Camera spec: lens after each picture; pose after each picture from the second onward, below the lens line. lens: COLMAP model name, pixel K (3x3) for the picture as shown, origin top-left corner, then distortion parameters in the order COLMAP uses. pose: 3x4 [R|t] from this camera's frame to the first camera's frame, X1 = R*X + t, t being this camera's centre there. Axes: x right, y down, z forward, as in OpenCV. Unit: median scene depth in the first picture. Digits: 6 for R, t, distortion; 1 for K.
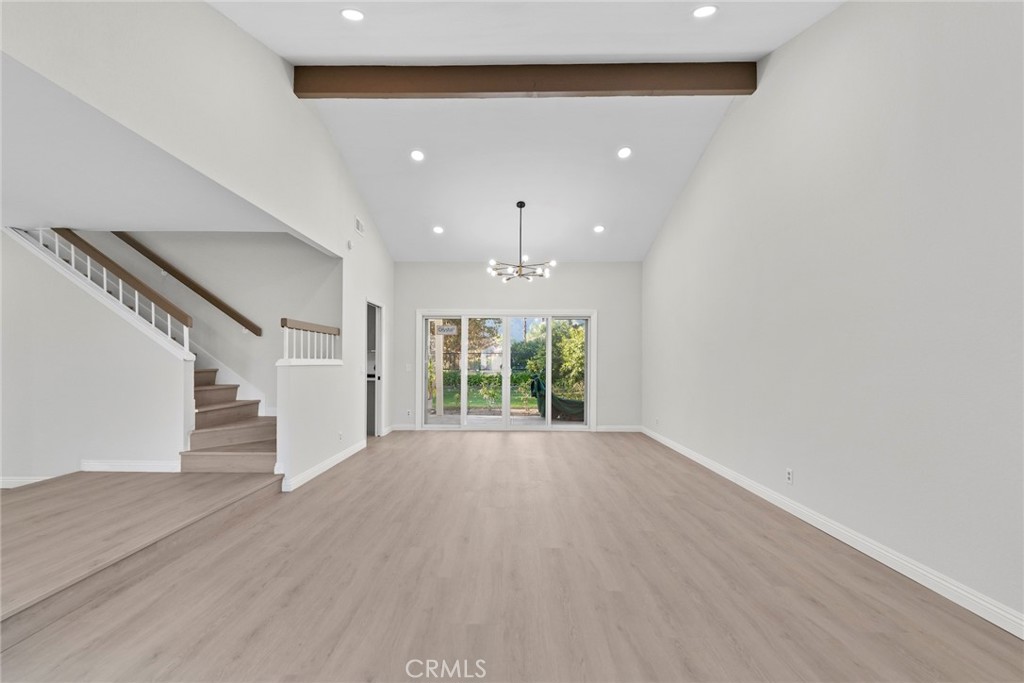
lens RADIAL K [[422.4, 0, 513.6], [0, 422.4, 363.3], [0, 0, 1]] dist [0.000076, -0.000711]
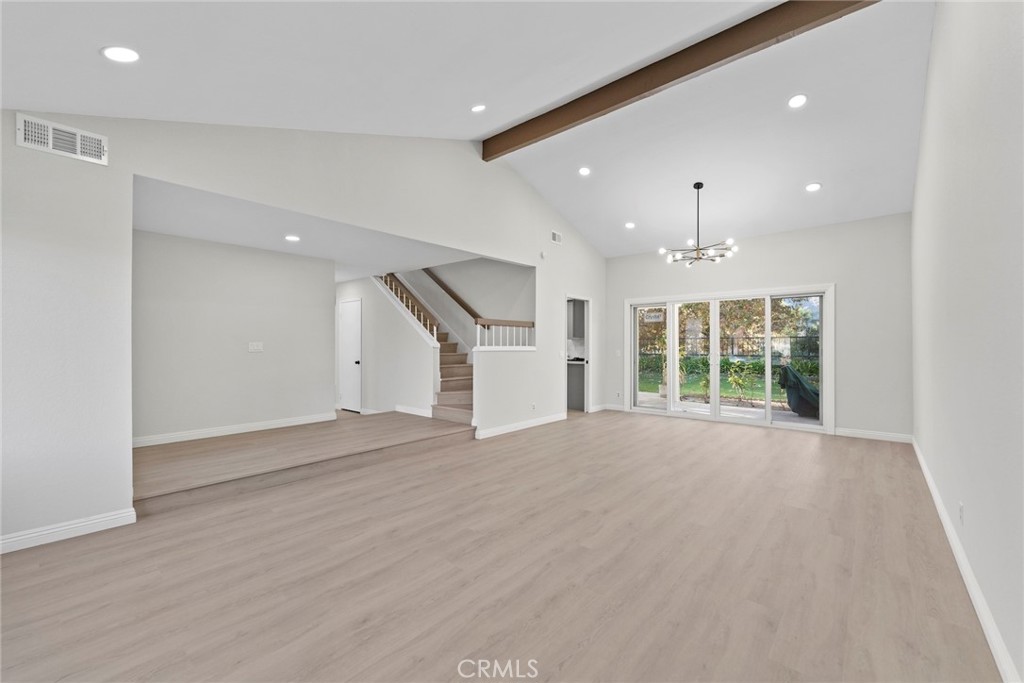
lens RADIAL K [[422.4, 0, 516.2], [0, 422.4, 343.7], [0, 0, 1]] dist [0.000076, -0.000711]
pose [[0.758194, -0.007408, -0.651987, 0.388790], [-0.000426, 0.999930, -0.011857, -0.001987], [0.652029, 0.009268, 0.758137, -0.002649]]
